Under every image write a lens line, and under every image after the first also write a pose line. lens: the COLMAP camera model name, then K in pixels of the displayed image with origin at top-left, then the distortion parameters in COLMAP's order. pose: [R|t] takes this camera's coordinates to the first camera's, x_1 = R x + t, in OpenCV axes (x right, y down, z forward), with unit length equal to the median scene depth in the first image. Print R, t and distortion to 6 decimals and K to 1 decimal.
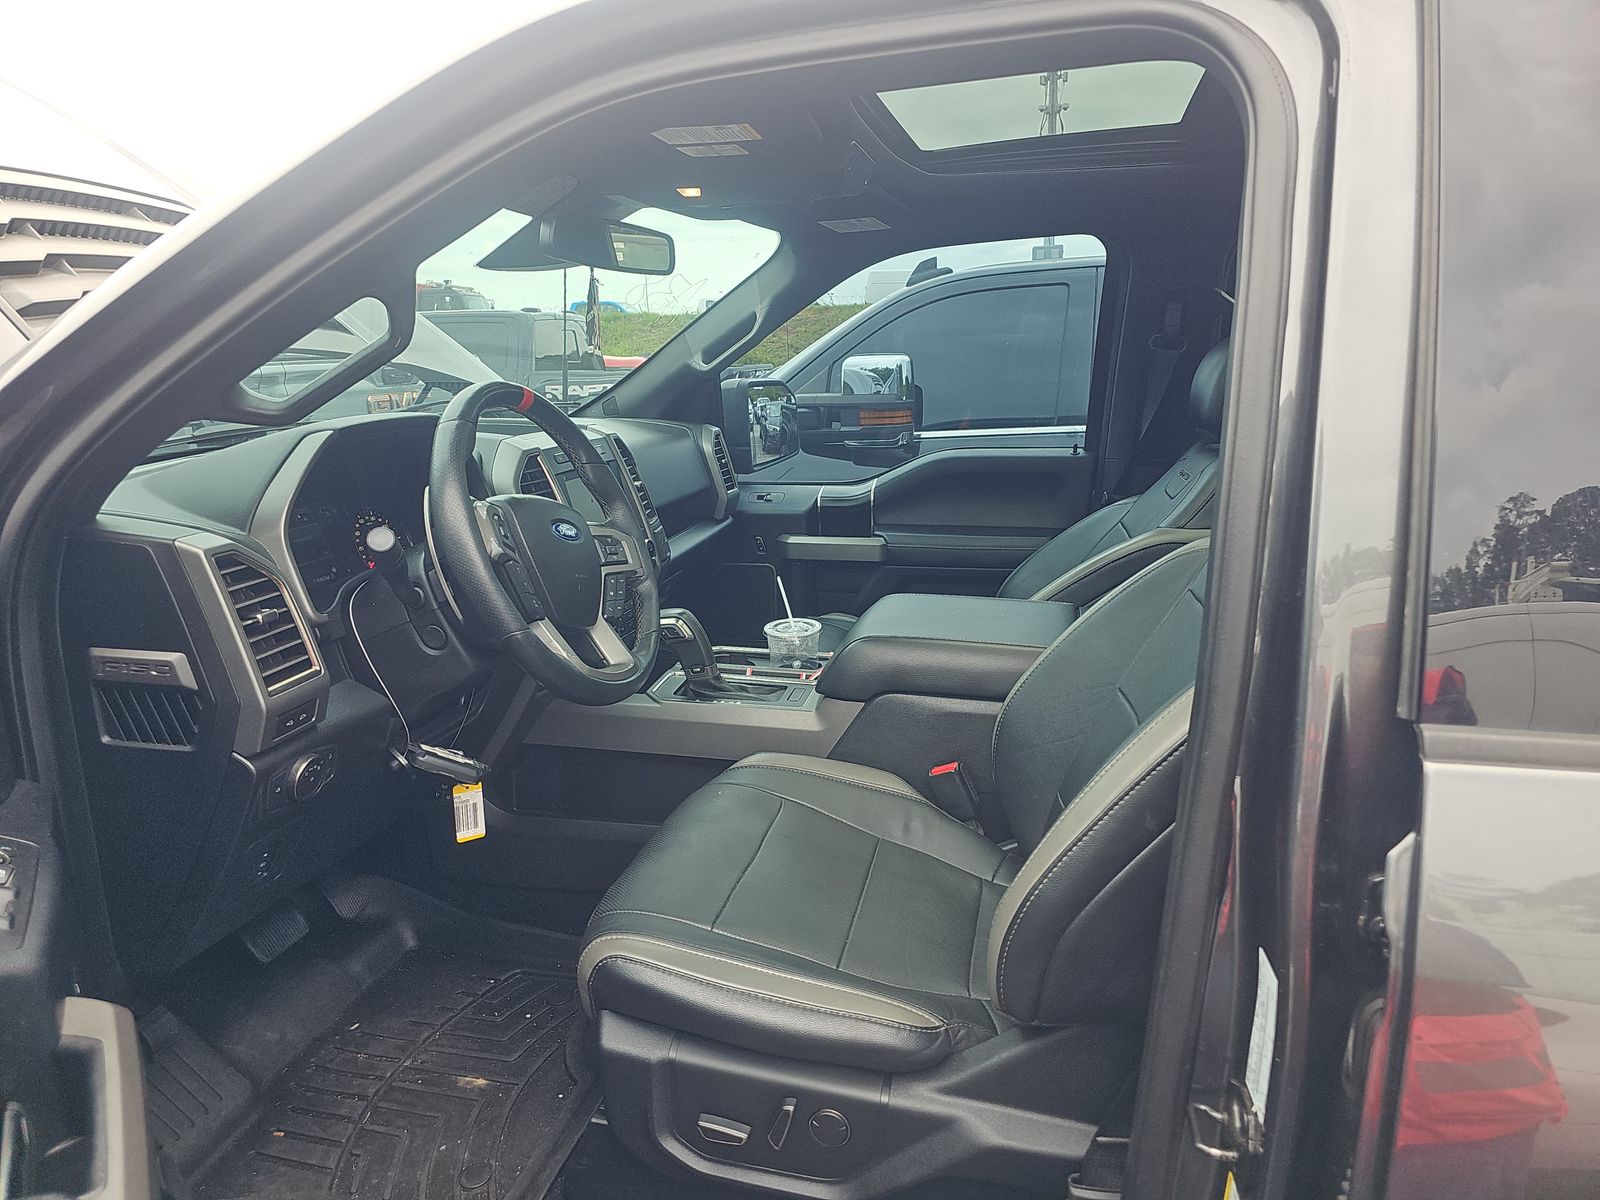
lens RADIAL K [[1022.7, 0, 800.0], [0, 1022.7, 600.0], [0, 0, 1]] dist [0.000658, -0.002949]
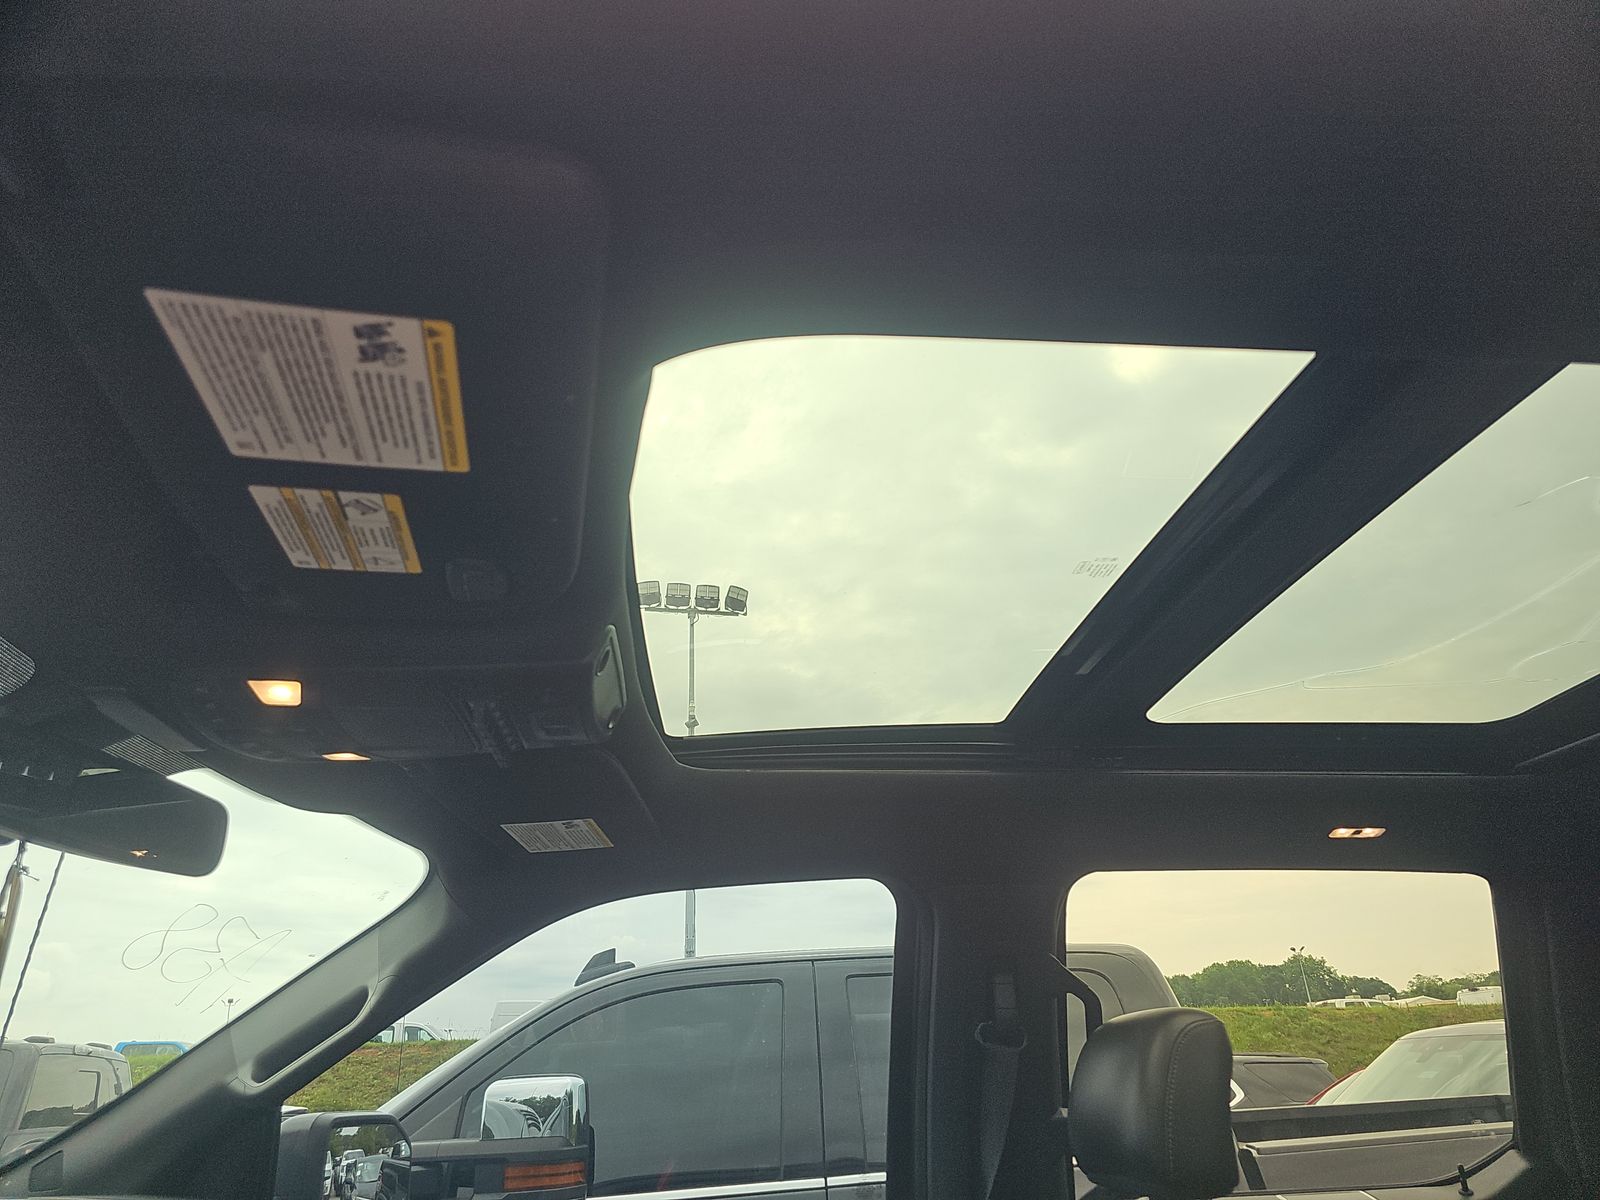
lens RADIAL K [[1066.1, 0, 799.9], [0, 1066.1, 626.2], [0, 0, 1]] dist [-0.059763, 0.032266]
pose [[0.941830, 0.108359, 0.318143, -0.016561], [0.108125, 0.798587, -0.592088, -0.045053], [-0.318223, 0.592045, 0.740416, 0.247262]]
